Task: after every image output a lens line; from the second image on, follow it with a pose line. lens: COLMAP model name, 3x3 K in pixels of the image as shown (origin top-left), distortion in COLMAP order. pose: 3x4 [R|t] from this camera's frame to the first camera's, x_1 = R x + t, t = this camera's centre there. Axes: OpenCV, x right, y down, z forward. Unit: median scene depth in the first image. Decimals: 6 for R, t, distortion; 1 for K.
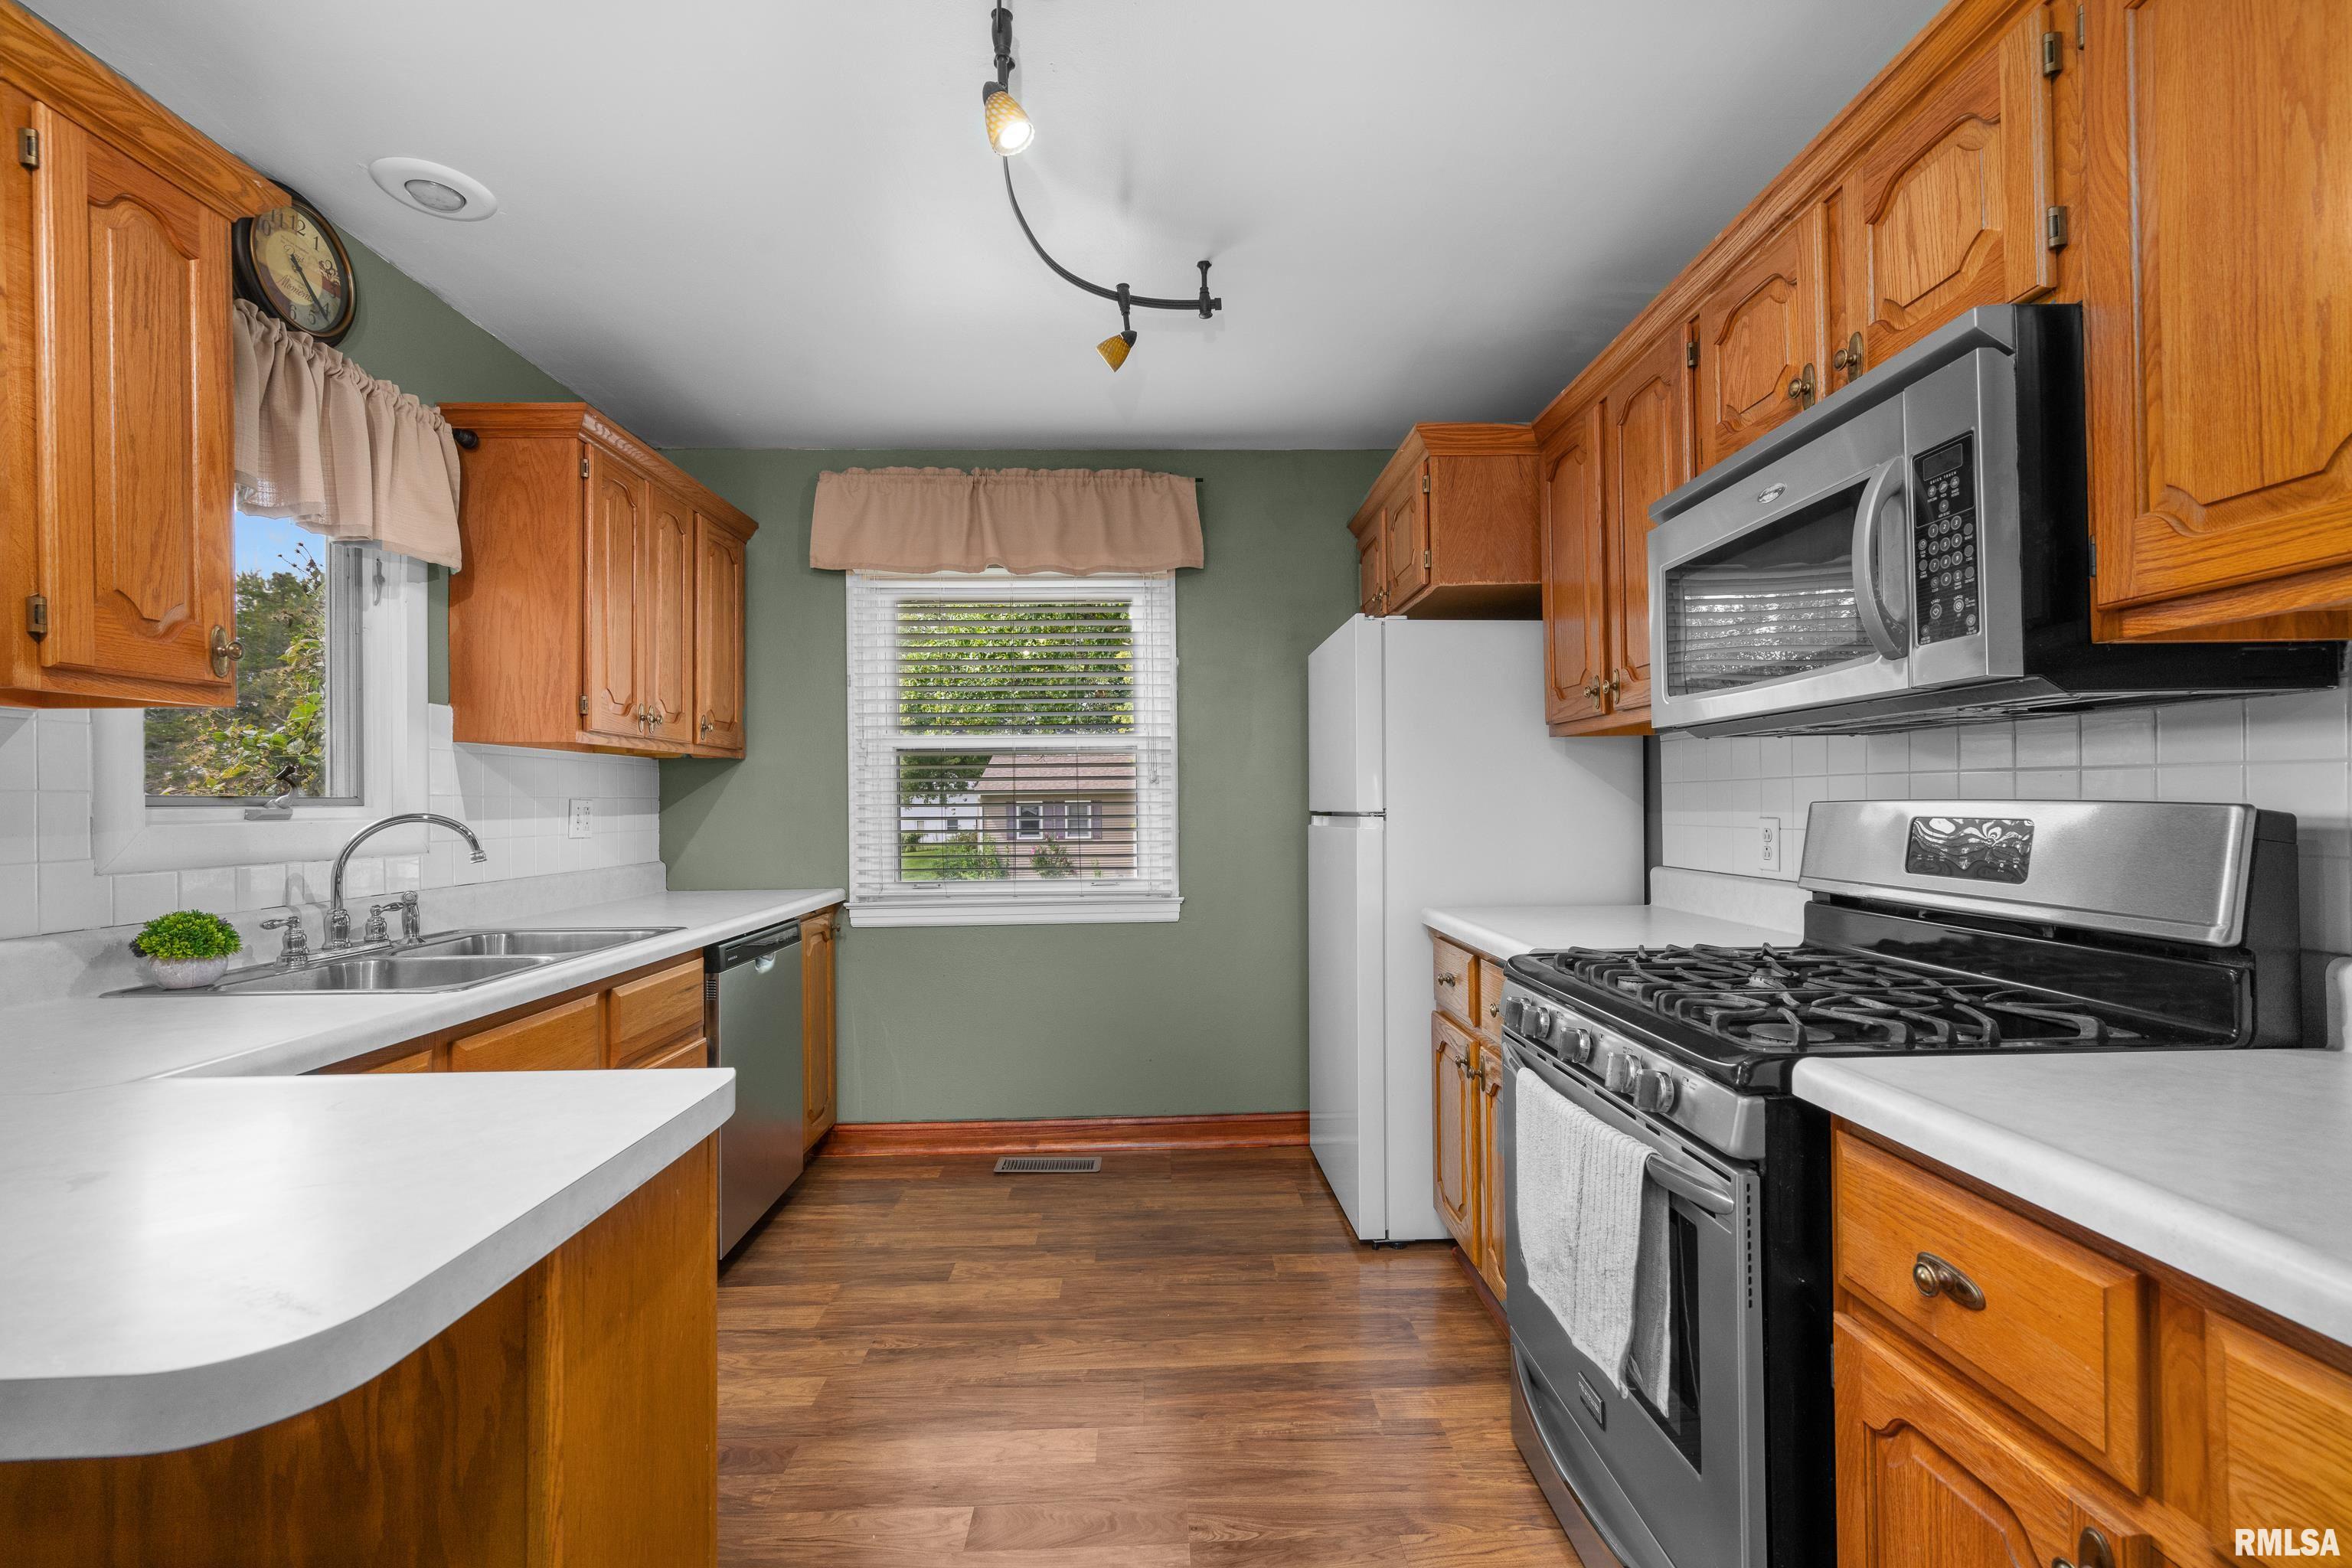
lens RADIAL K [[1010.8, 0, 1186.4], [0, 1010.8, 803.6], [0, 0, 1]] dist [0.000652, 0.000070]
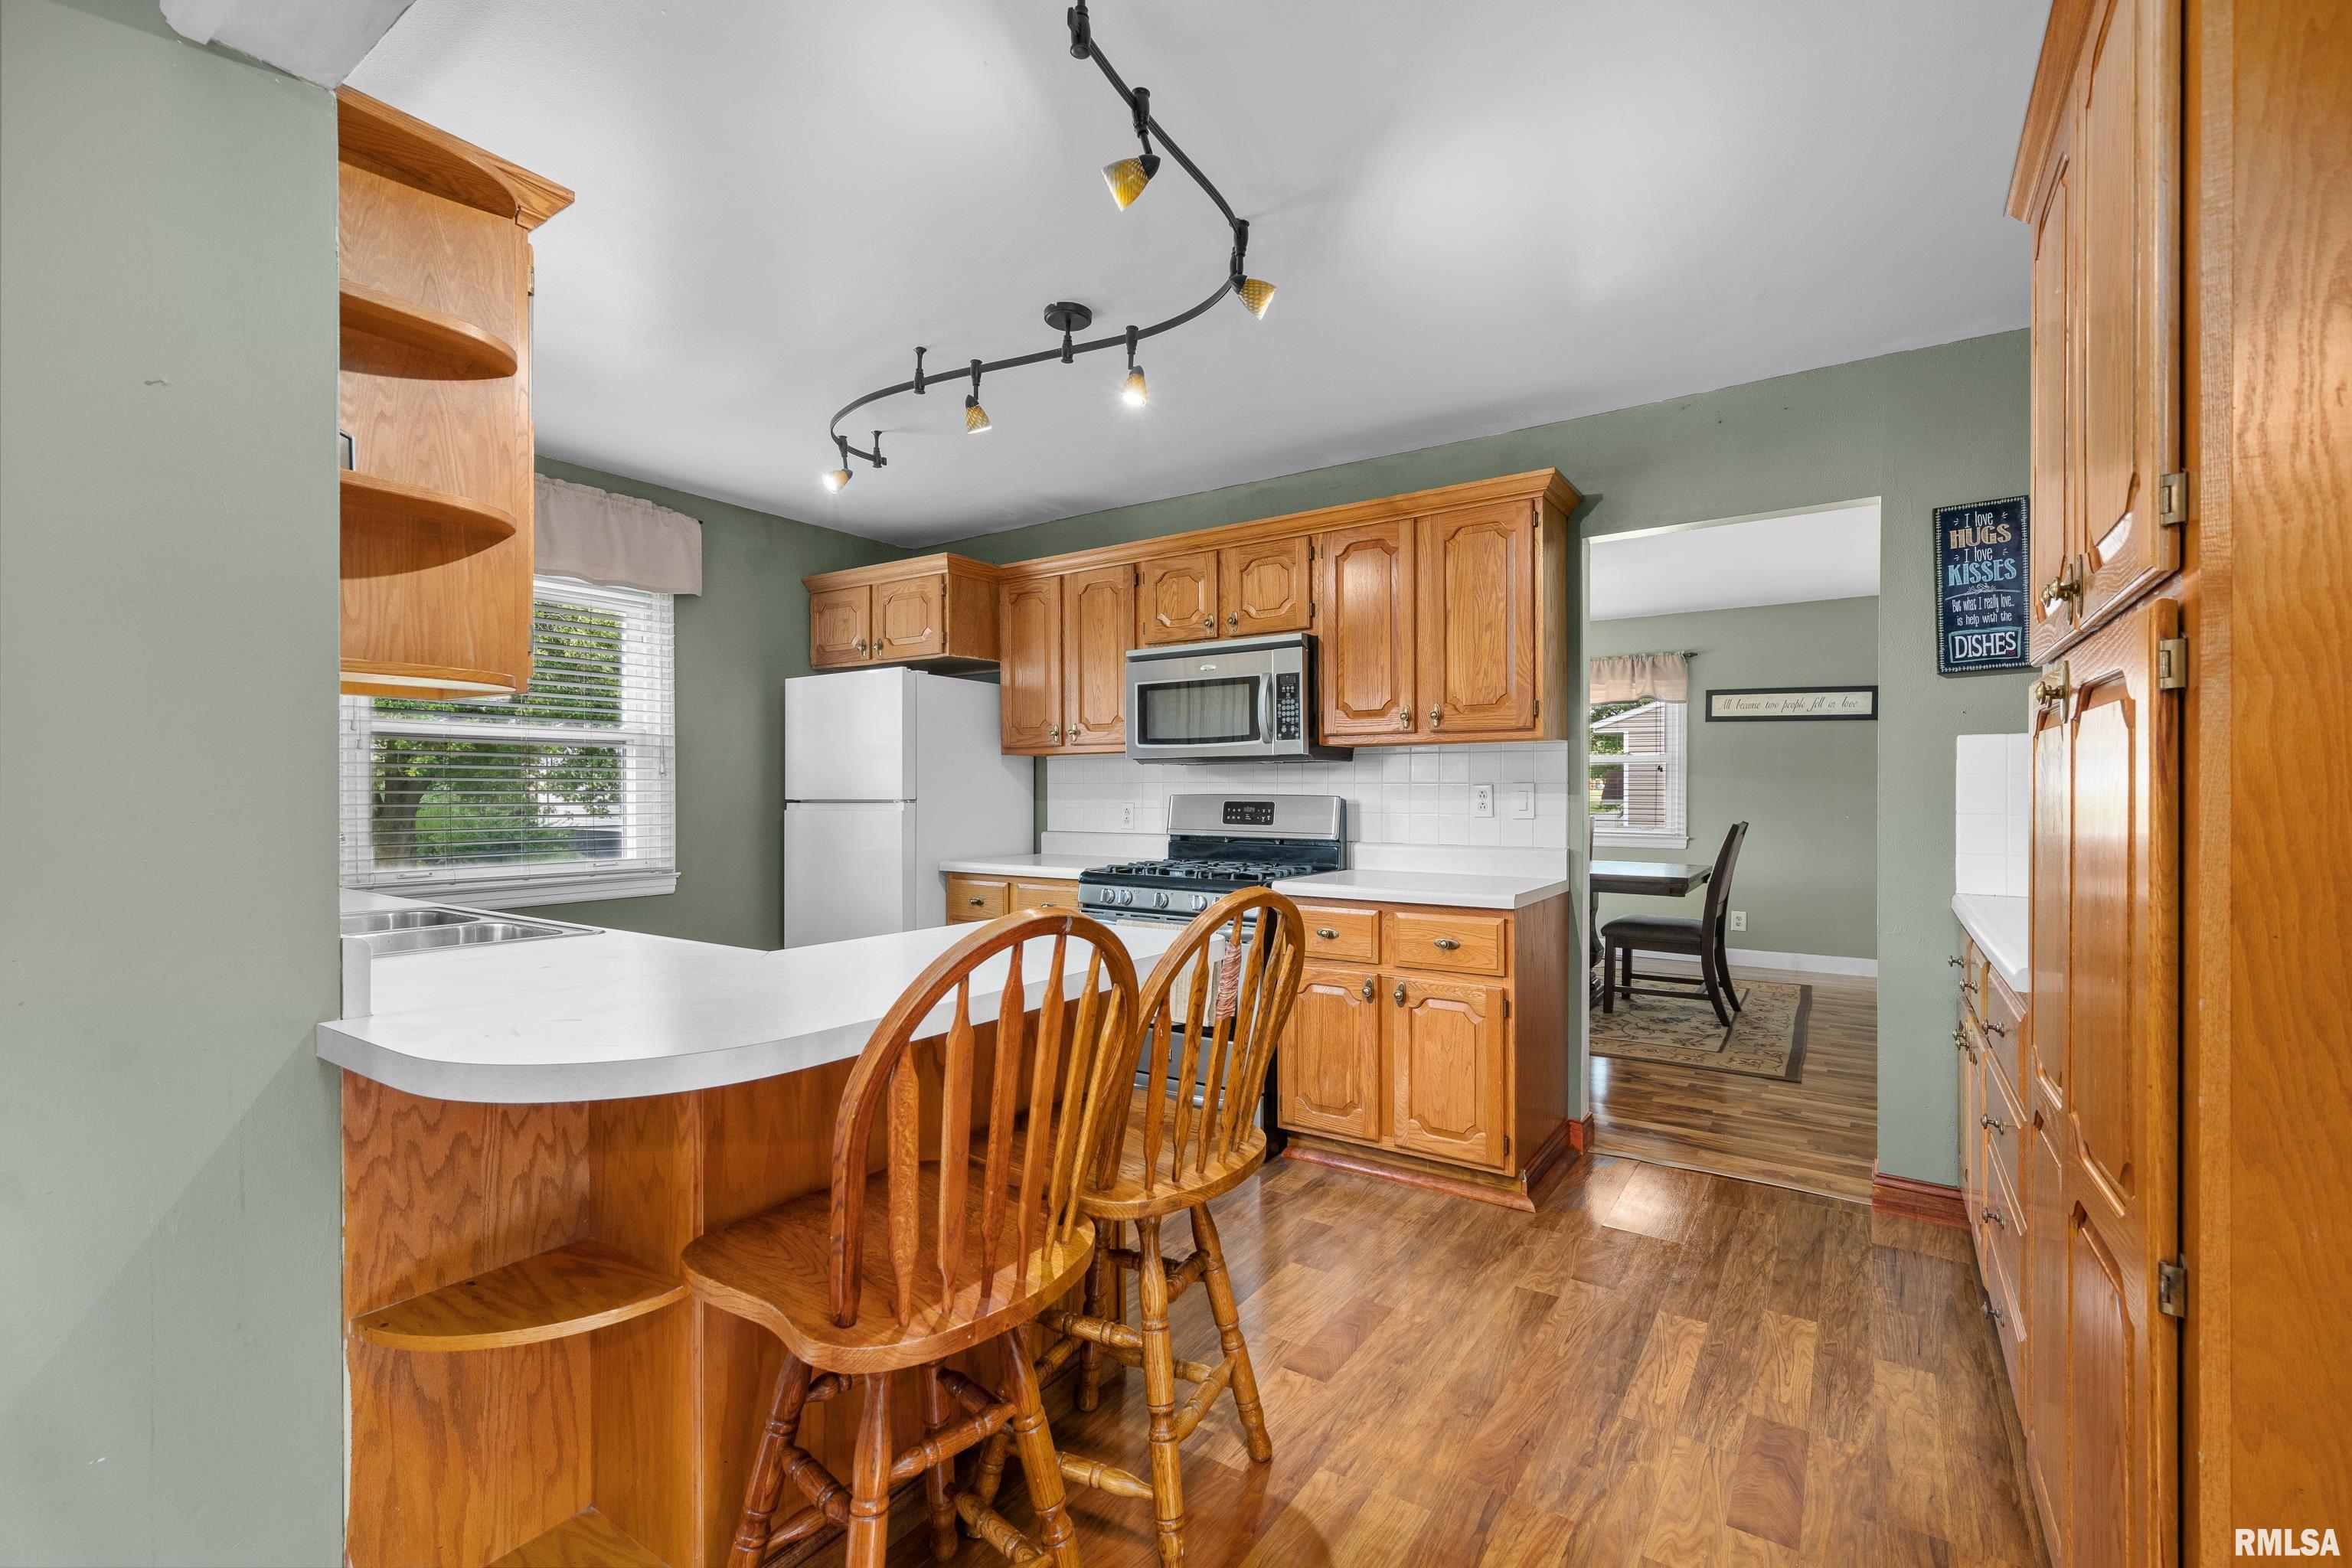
lens RADIAL K [[1010.8, 0, 1186.4], [0, 1010.8, 803.6], [0, 0, 1]] dist [0.000652, 0.000070]
pose [[0.591937, -0.000034, 0.805984, -0.915927], [-0.005941, 0.999973, 0.004406, 0.006298], [-0.805962, -0.007397, 0.591921, -0.257950]]
